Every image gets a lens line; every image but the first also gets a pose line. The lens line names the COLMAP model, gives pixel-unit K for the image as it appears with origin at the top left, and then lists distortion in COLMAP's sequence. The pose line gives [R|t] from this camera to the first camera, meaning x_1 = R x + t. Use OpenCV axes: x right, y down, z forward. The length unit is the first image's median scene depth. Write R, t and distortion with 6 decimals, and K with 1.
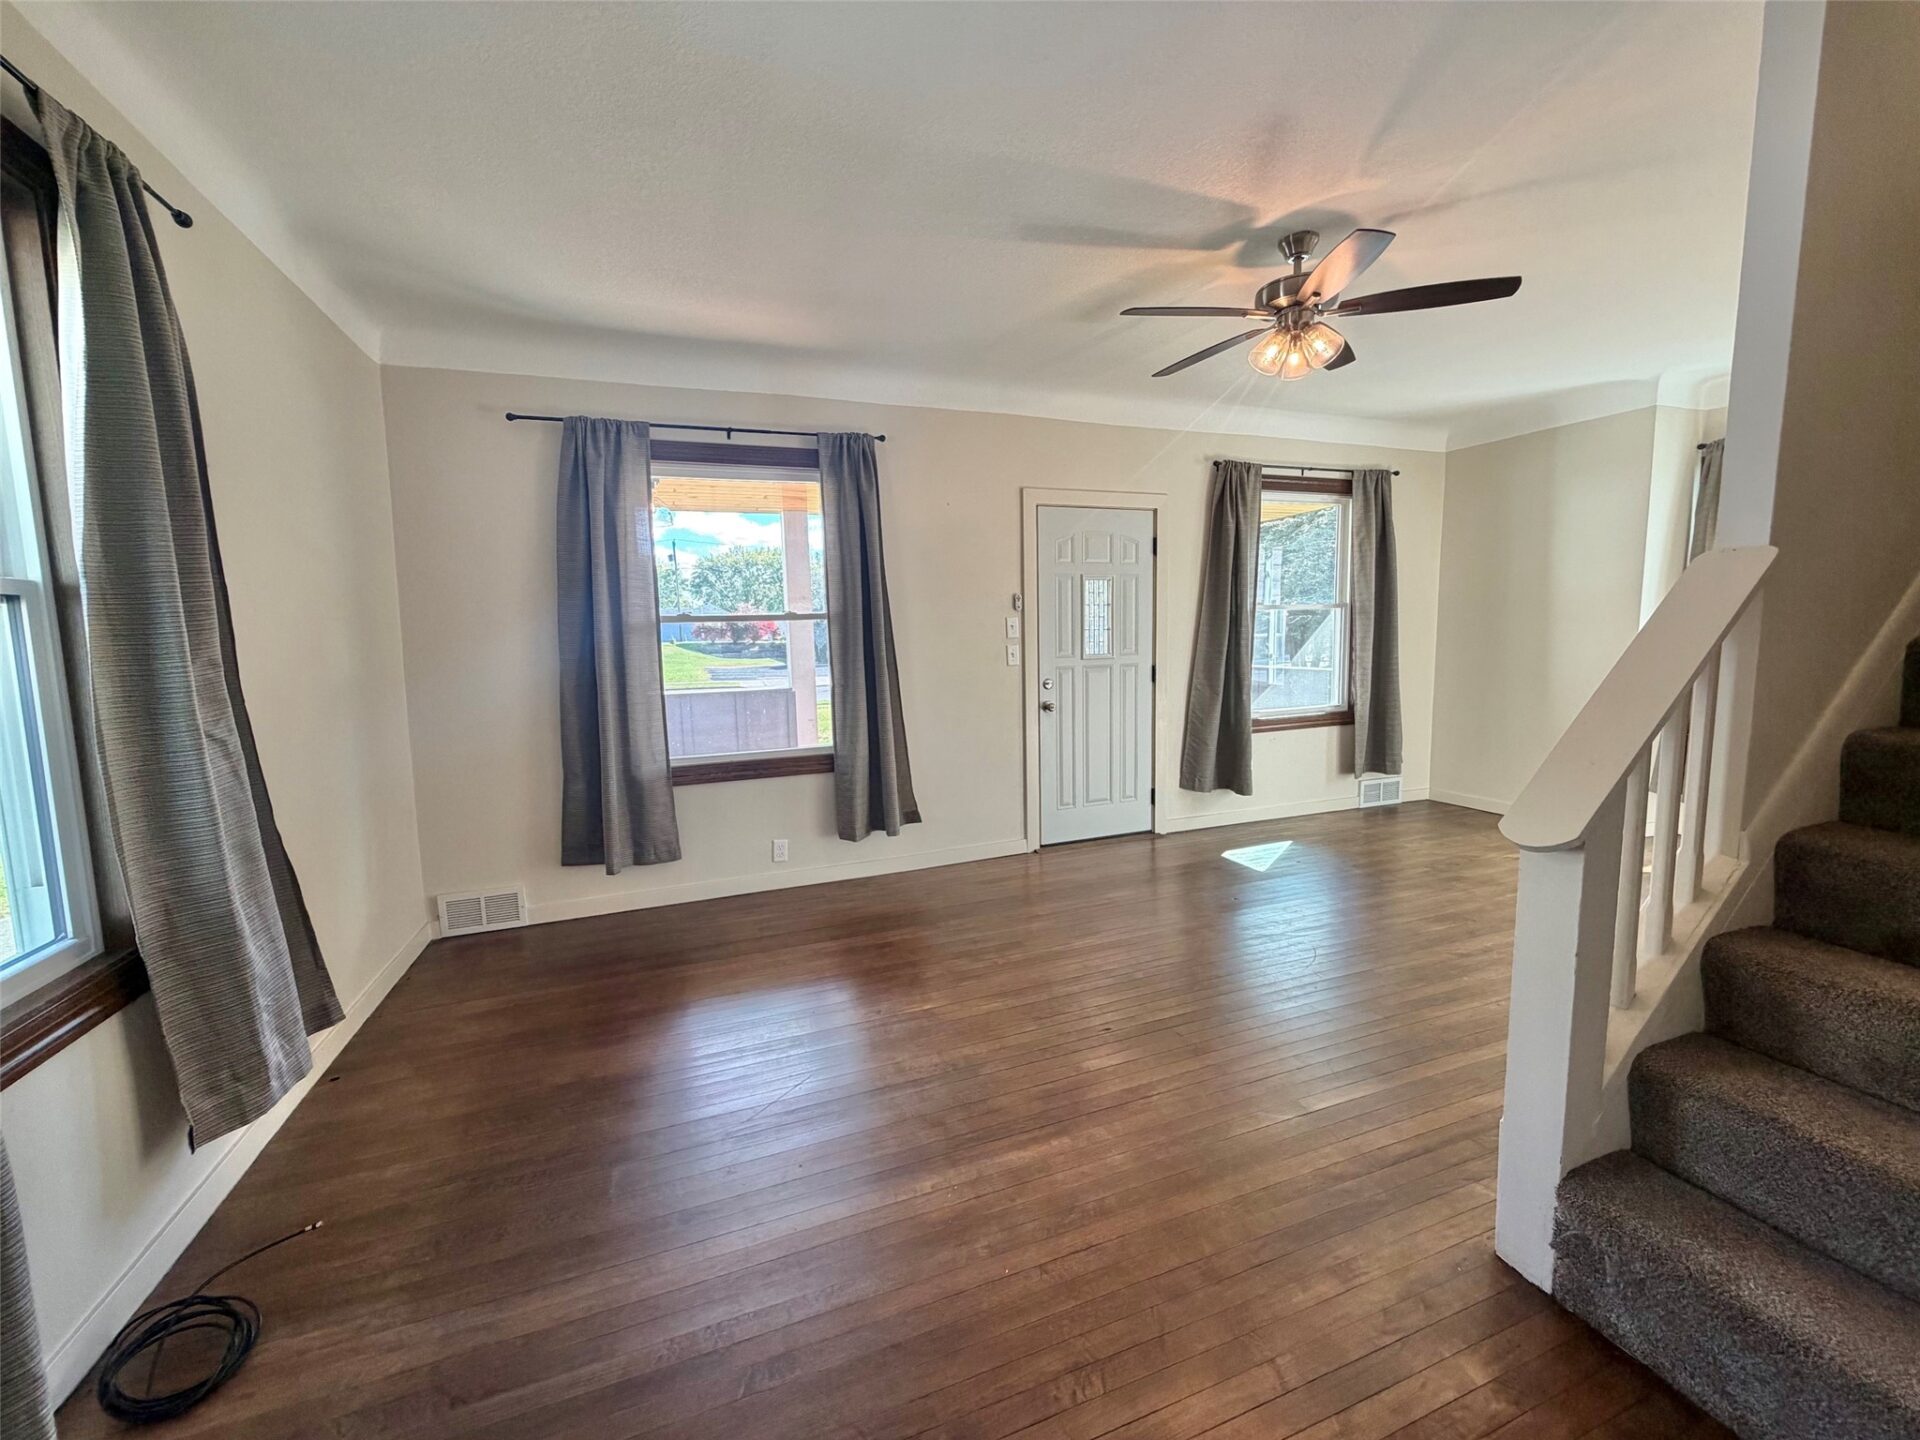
lens RADIAL K [[761.0, 0, 959.5], [0, 761.0, 721.8], [0, 0, 1]] dist [-0.000875, 0.000109]
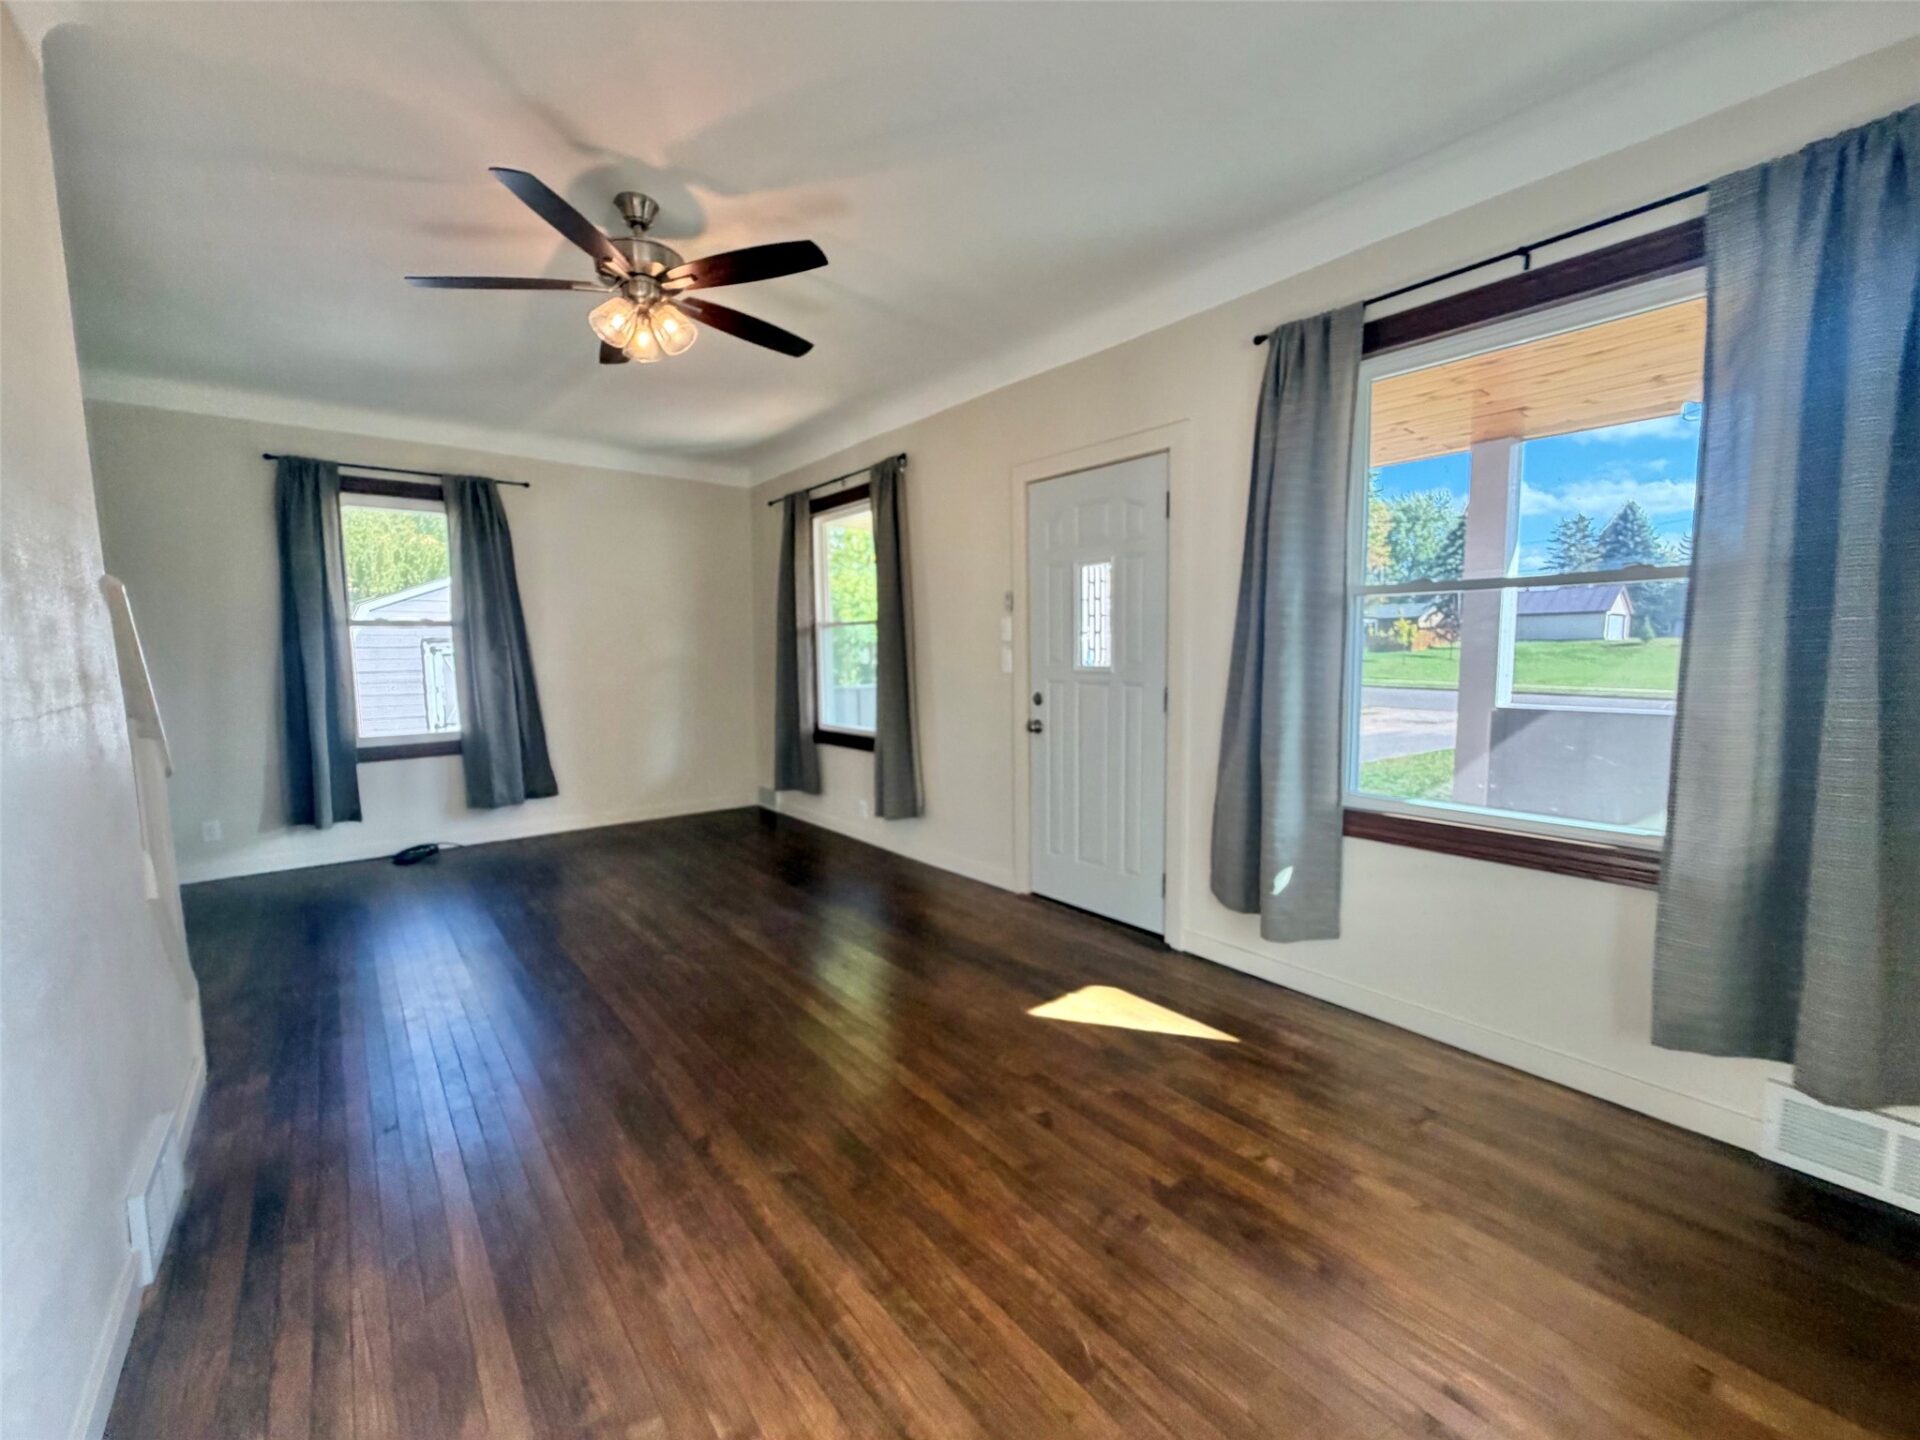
lens RADIAL K [[764.1, 0, 954.9], [0, 764.1, 720.2], [0, 0, 1]] dist [0.001010, -0.000372]
pose [[0.310531, 0.115191, -0.943558, 1.005009], [-0.107664, 0.990505, 0.085490, -0.100250], [0.944446, 0.075040, 0.319984, 0.750959]]
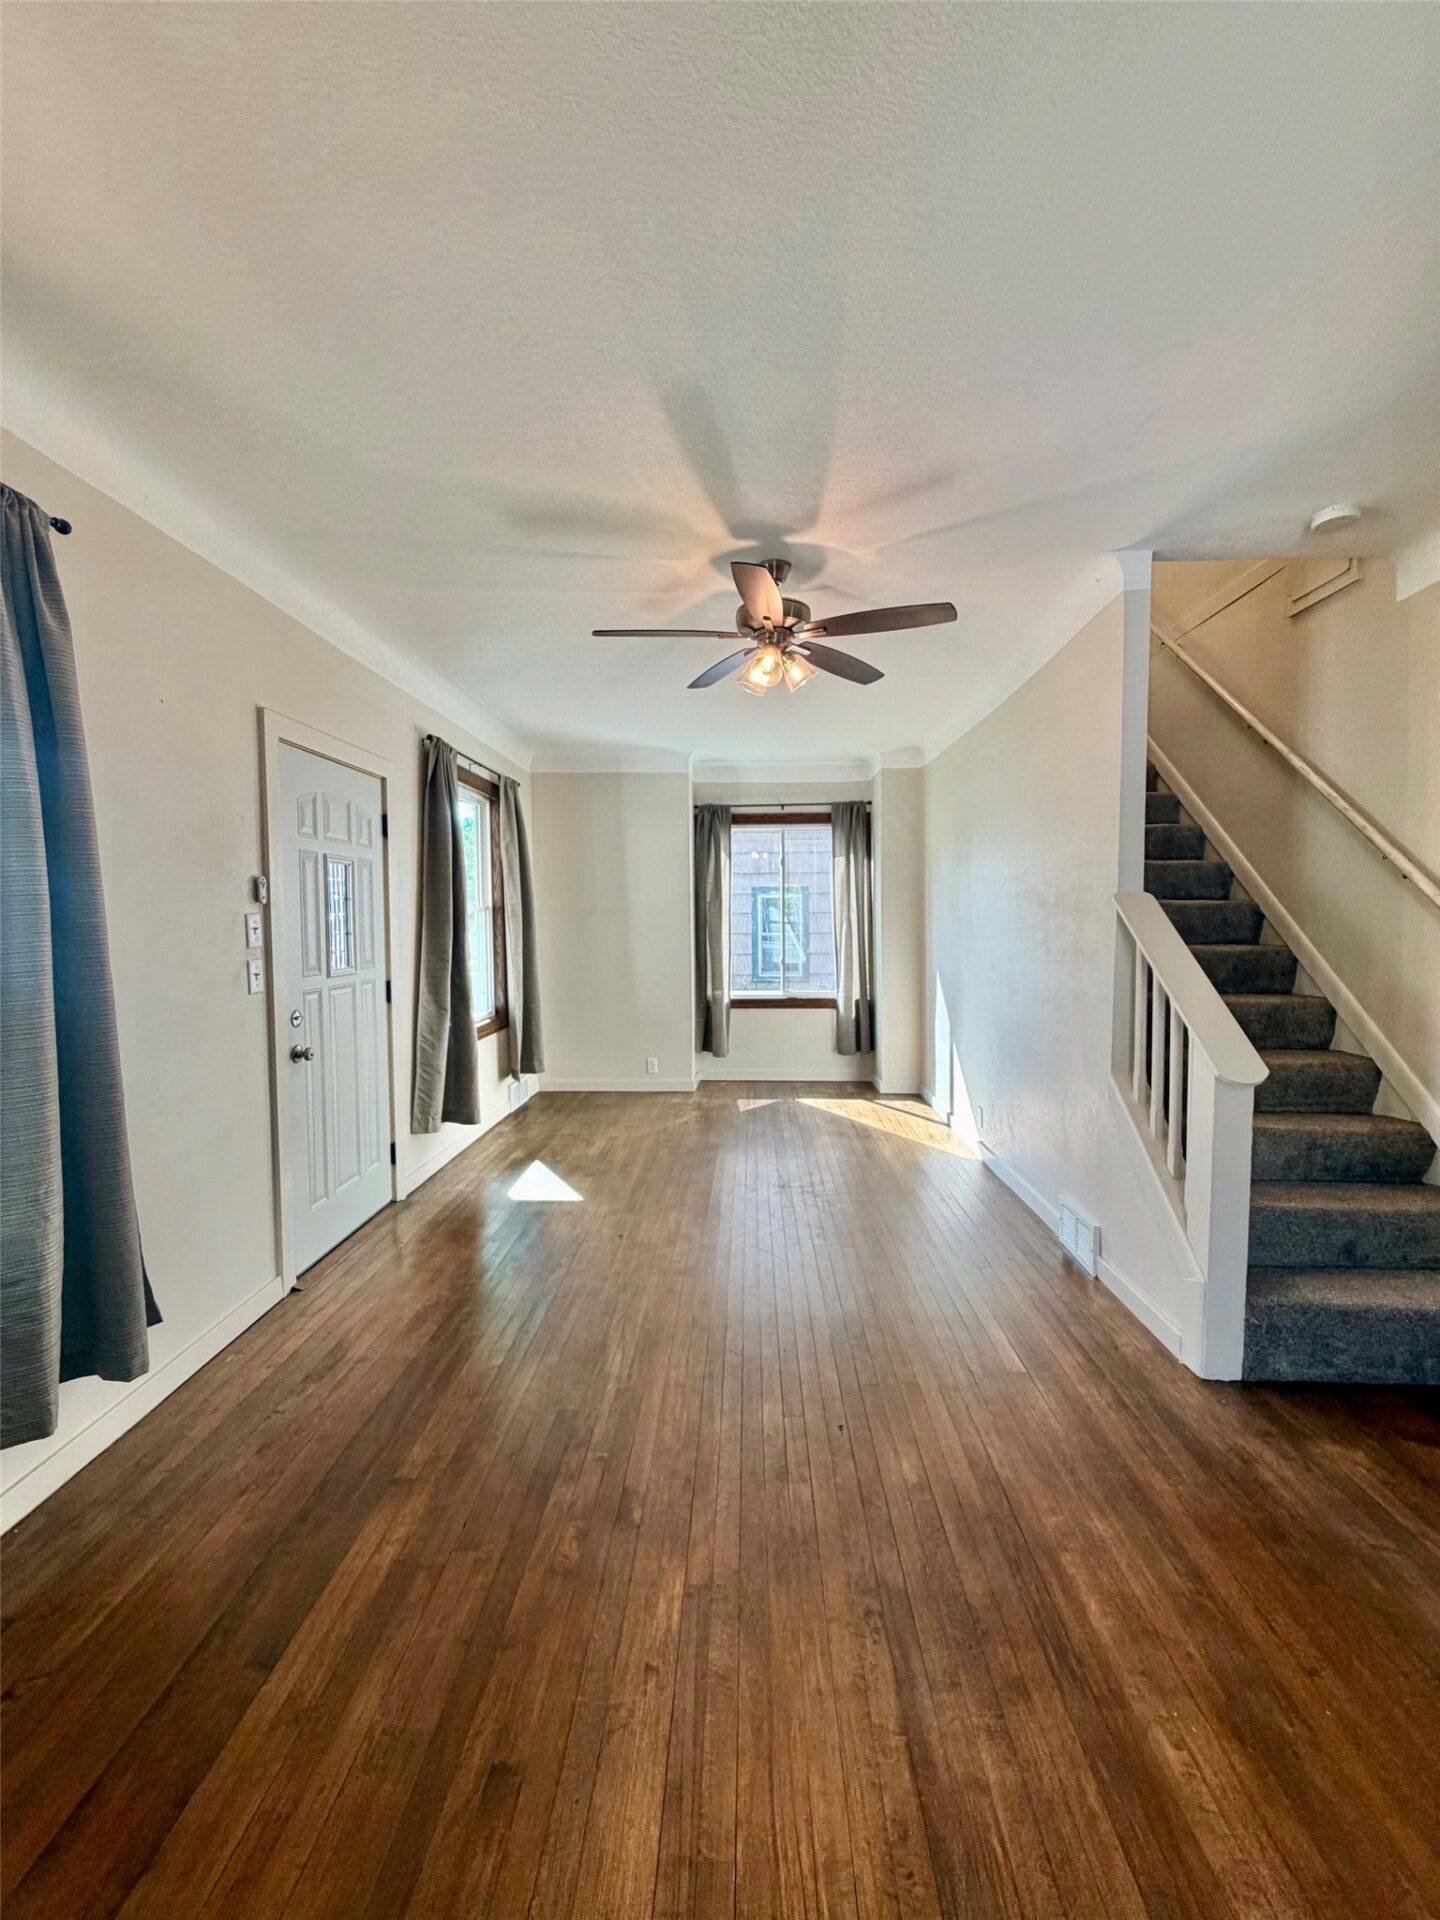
lens RADIAL K [[764.1, 0, 723.4], [0, 764.1, 955.8], [0, 0, 1]] dist [0.001010, -0.000372]
pose [[0.397351, -0.024527, 0.917339, -0.377429], [0.105158, 0.994275, -0.018965, -0.060072], [-0.911622, 0.104001, 0.397655, 0.473215]]
